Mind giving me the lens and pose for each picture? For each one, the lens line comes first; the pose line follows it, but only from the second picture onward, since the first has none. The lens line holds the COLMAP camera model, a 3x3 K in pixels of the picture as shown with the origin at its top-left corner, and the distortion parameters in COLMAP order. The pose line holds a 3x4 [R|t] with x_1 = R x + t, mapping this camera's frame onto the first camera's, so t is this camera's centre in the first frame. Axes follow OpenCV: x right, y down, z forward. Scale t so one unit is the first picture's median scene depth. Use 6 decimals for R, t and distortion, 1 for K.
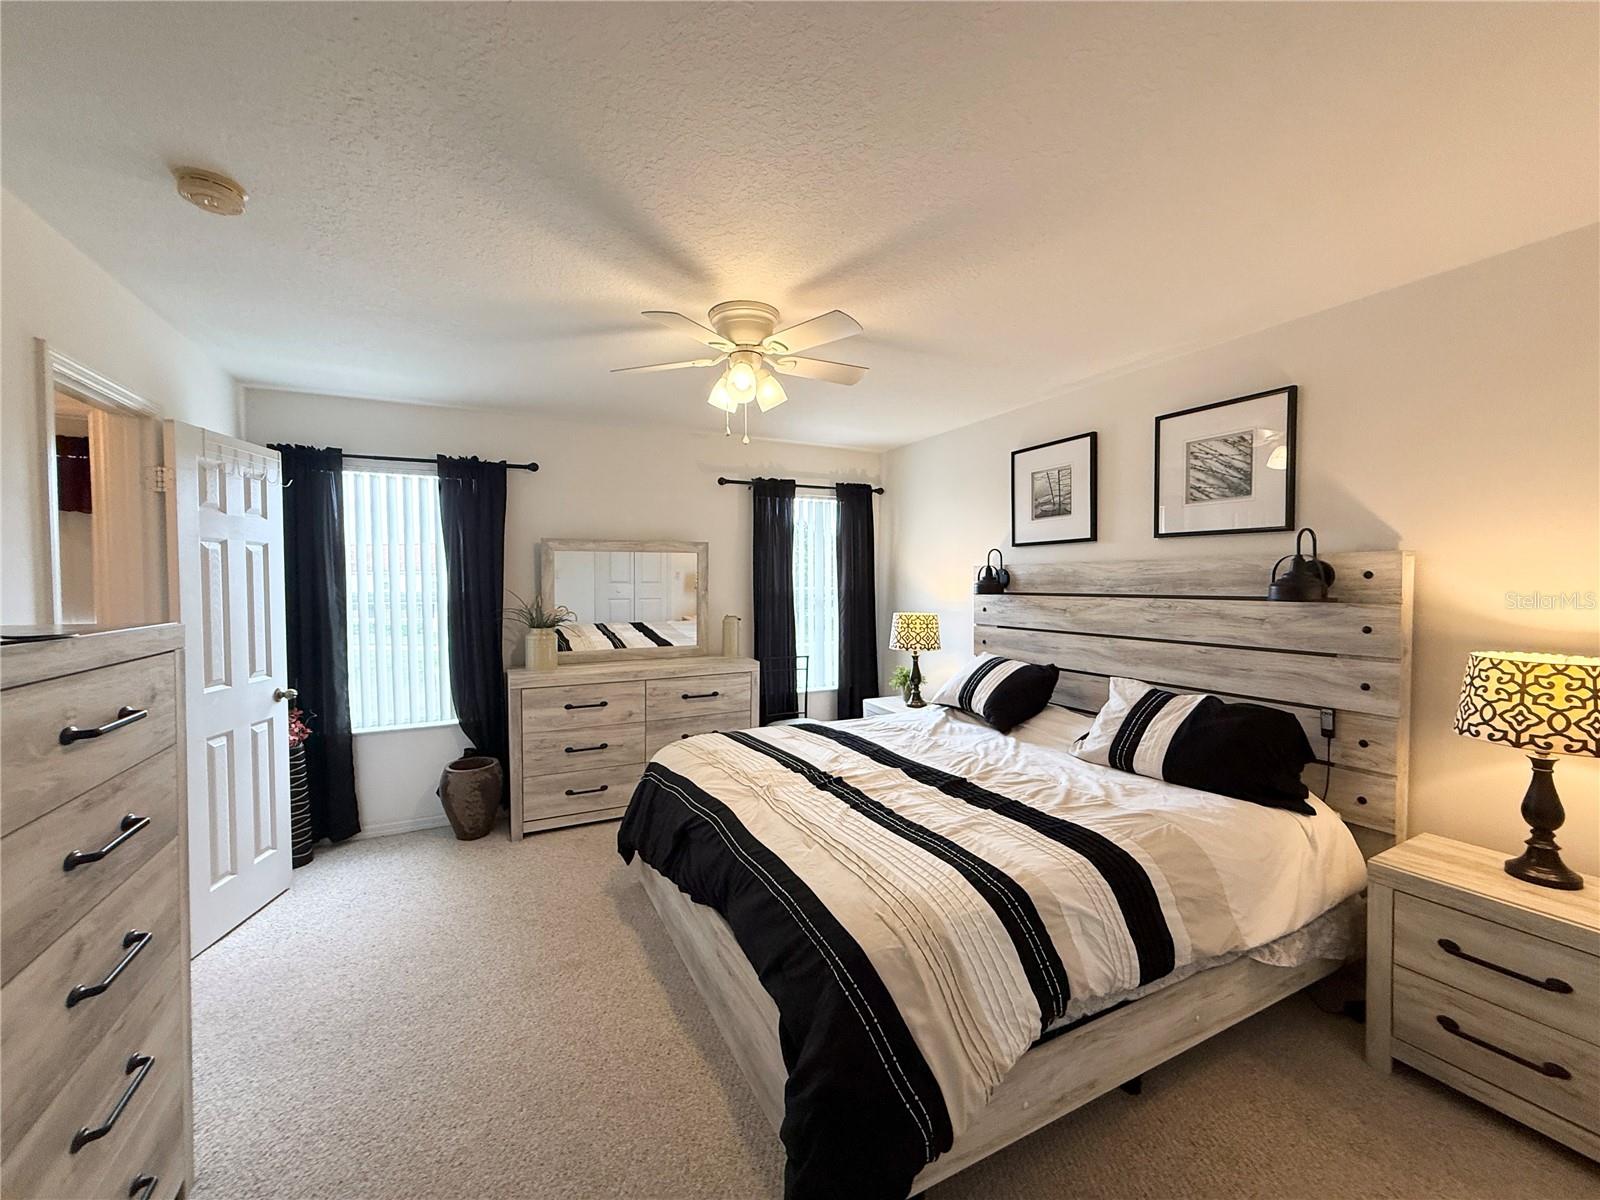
lens RADIAL K [[634.7, 0, 802.5], [0, 634.7, 595.2], [0, 0, 1]] dist [0.001140, -0.000507]
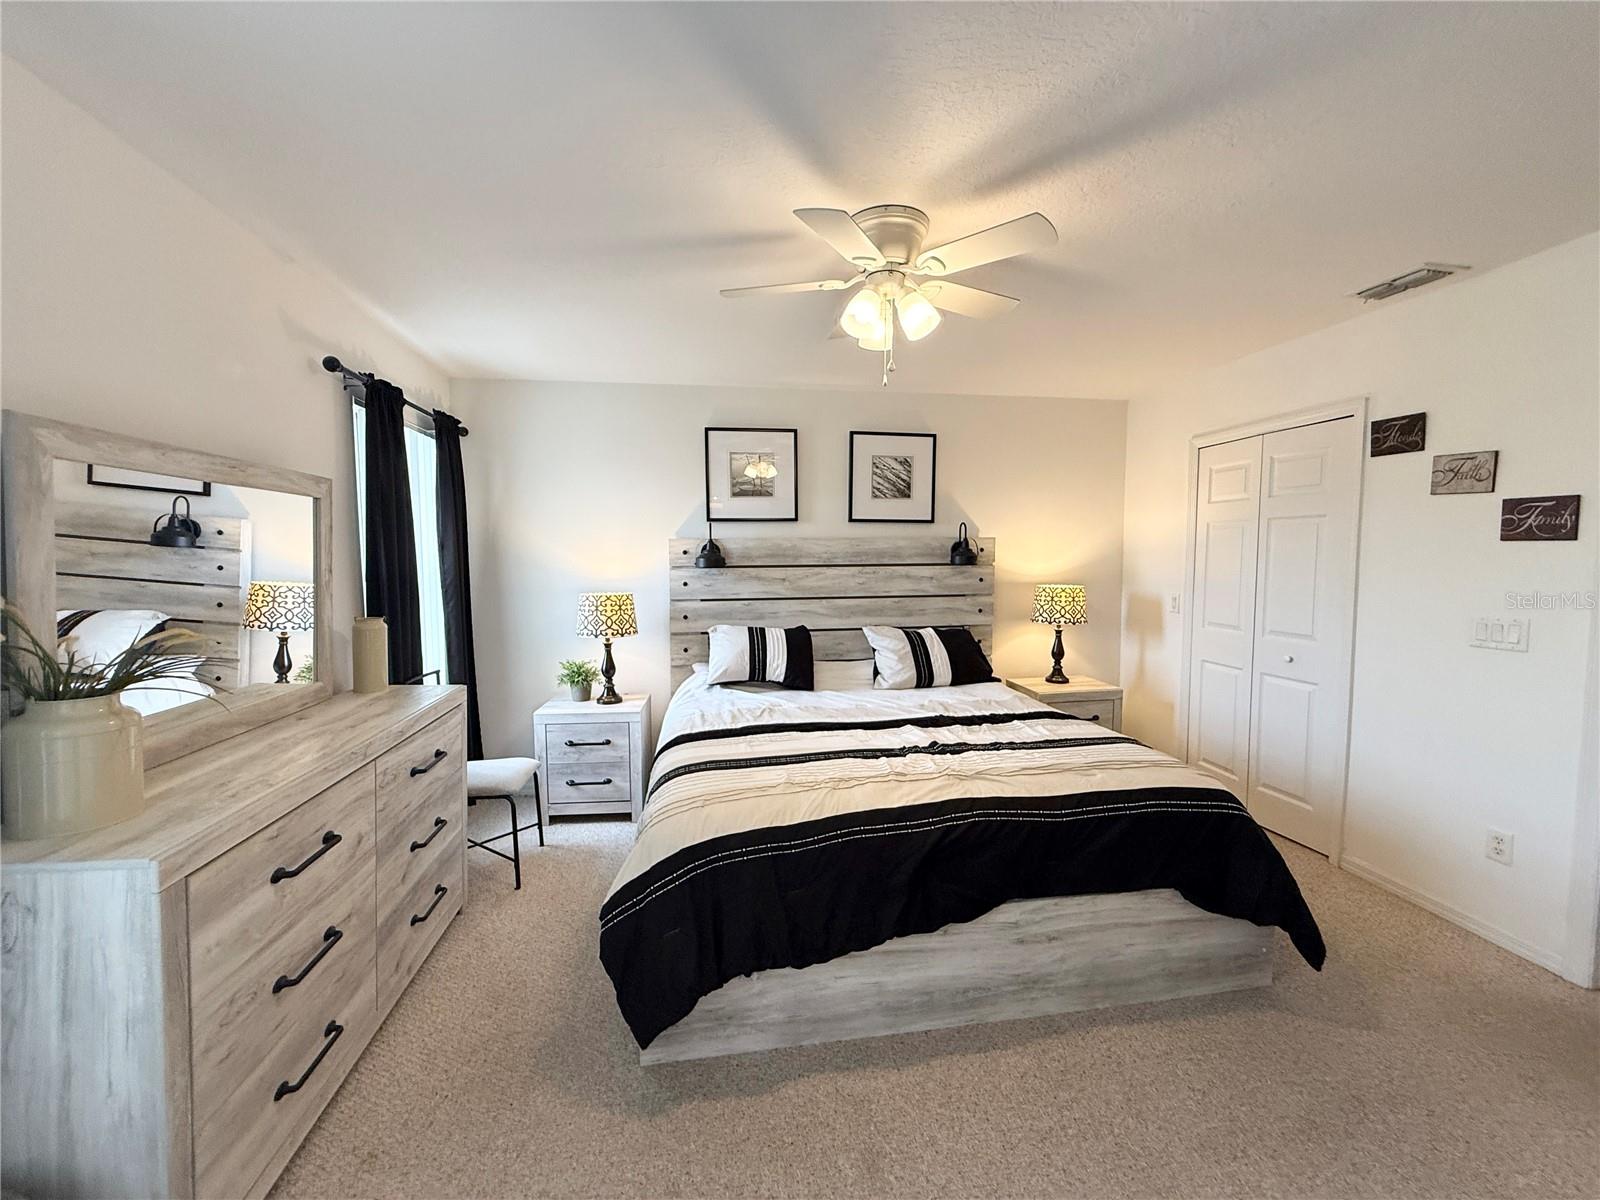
lens RADIAL K [[634.7, 0, 795.5], [0, 634.7, 593.8], [0, 0, 1]] dist [0.001140, -0.000507]
pose [[0.309024, -0.054649, 0.949483, -0.675956], [0.028480, 0.998432, 0.048197, -0.005696], [-0.950628, 0.012148, 0.310096, 0.620446]]
